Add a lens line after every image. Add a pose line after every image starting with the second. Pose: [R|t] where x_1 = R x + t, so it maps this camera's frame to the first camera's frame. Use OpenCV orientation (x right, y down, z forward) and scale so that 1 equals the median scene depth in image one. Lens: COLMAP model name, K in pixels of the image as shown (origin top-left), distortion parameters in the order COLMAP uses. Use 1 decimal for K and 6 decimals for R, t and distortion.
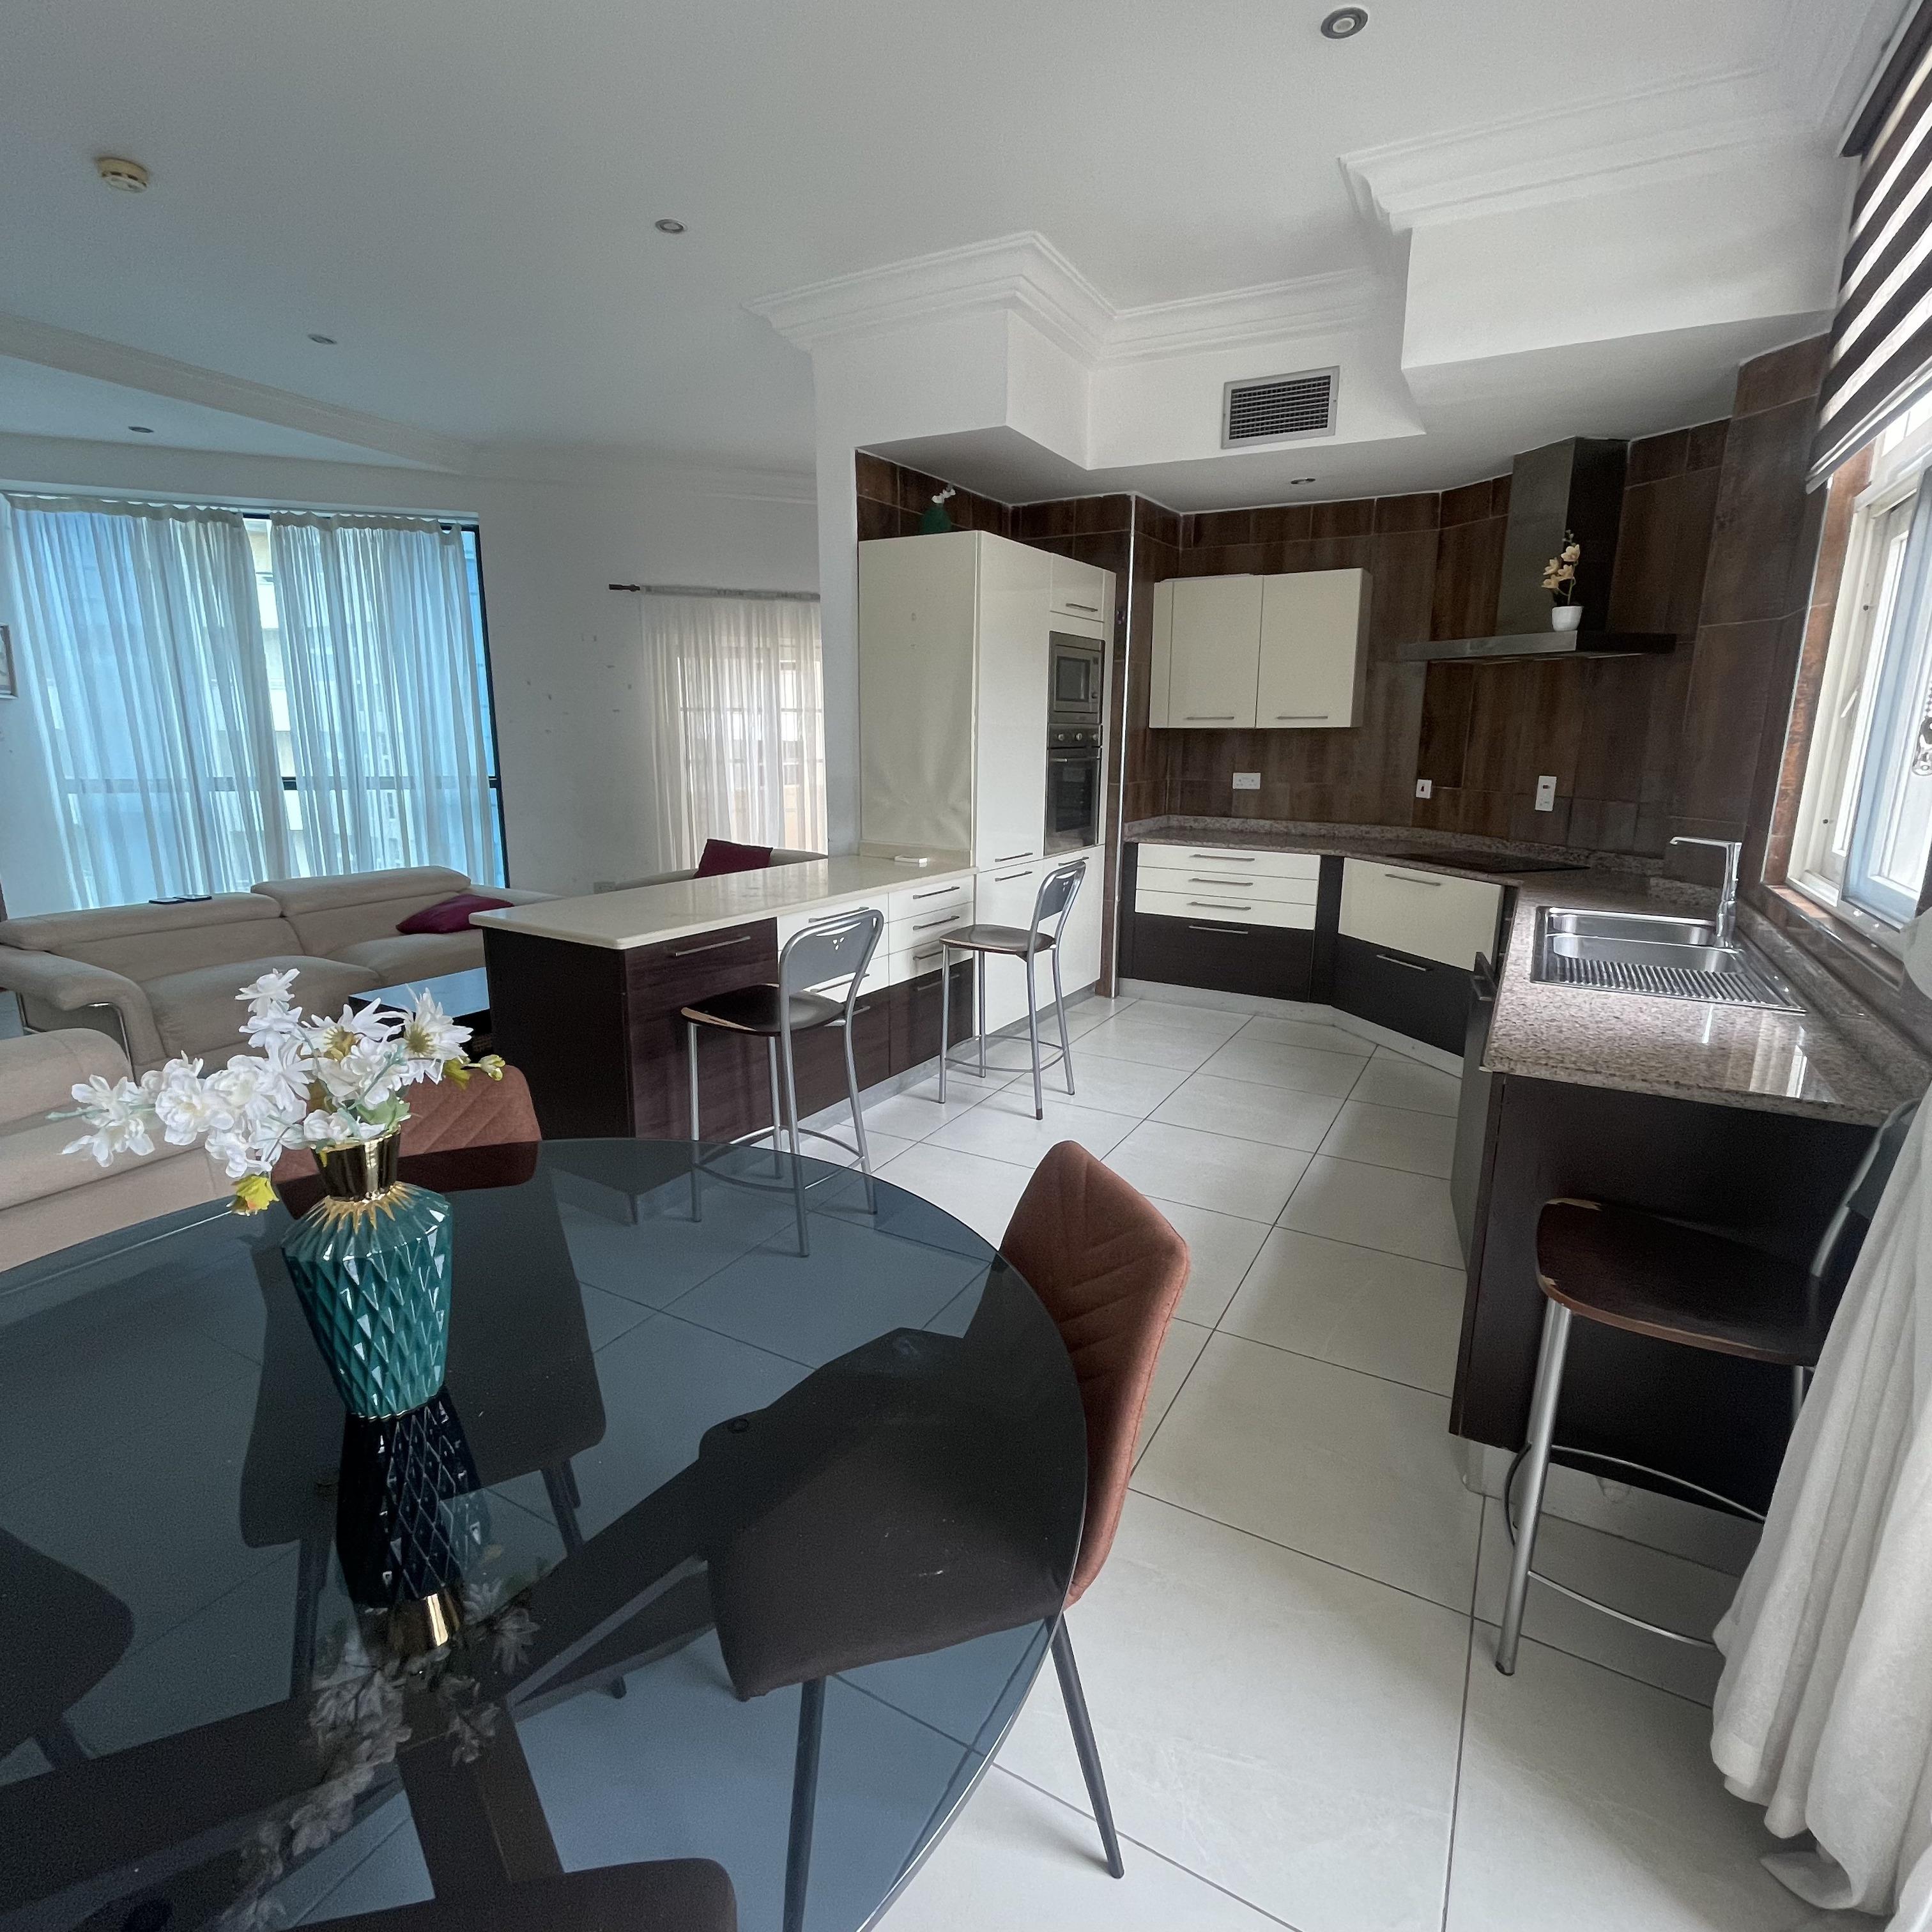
lens RADIAL K [[1046.9, 0, 964.0], [0, 1046.9, 954.8], [0, 0, 1]] dist [-0.009304, 0.006923]
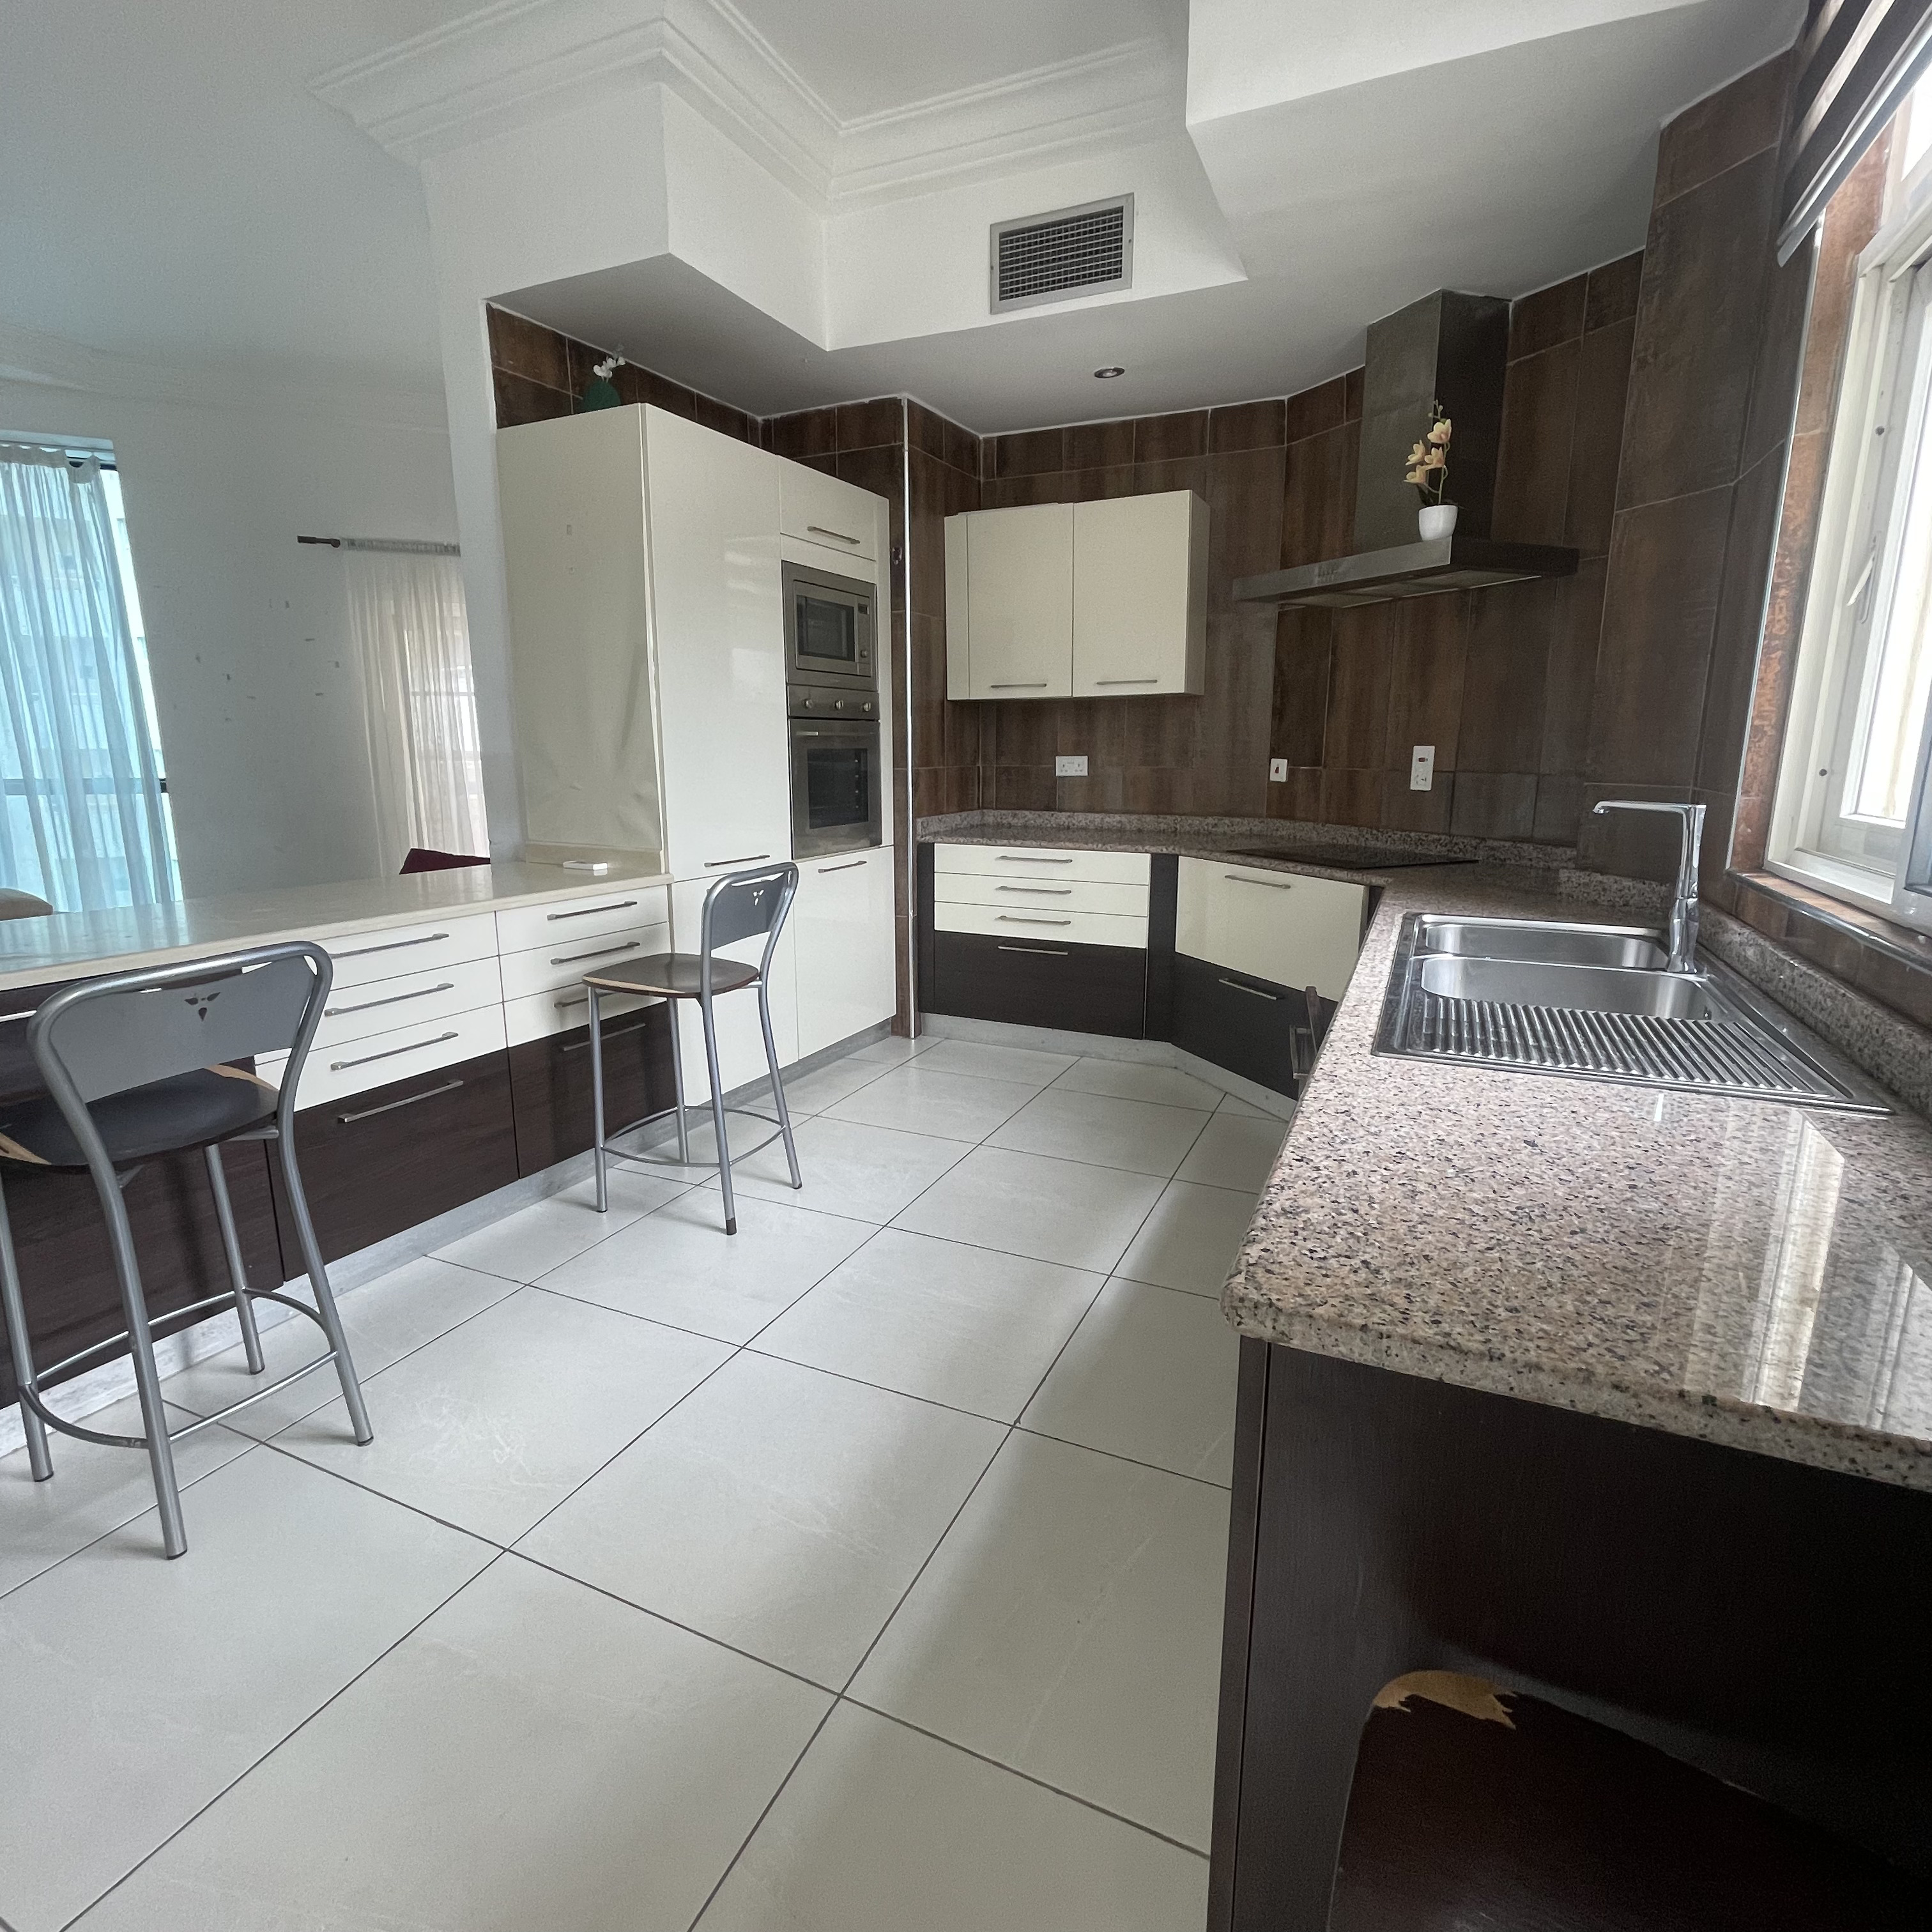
lens RADIAL K [[1042.3, 0, 962.4], [0, 1042.3, 954.3], [0, 0, 1]] dist [-0.002346, 0.000787]
pose [[0.997055, -0.022715, 0.073250, 0.166117], [0.023918, 0.999593, -0.015581, -0.012321], [-0.072866, 0.017287, 0.997192, 0.270546]]
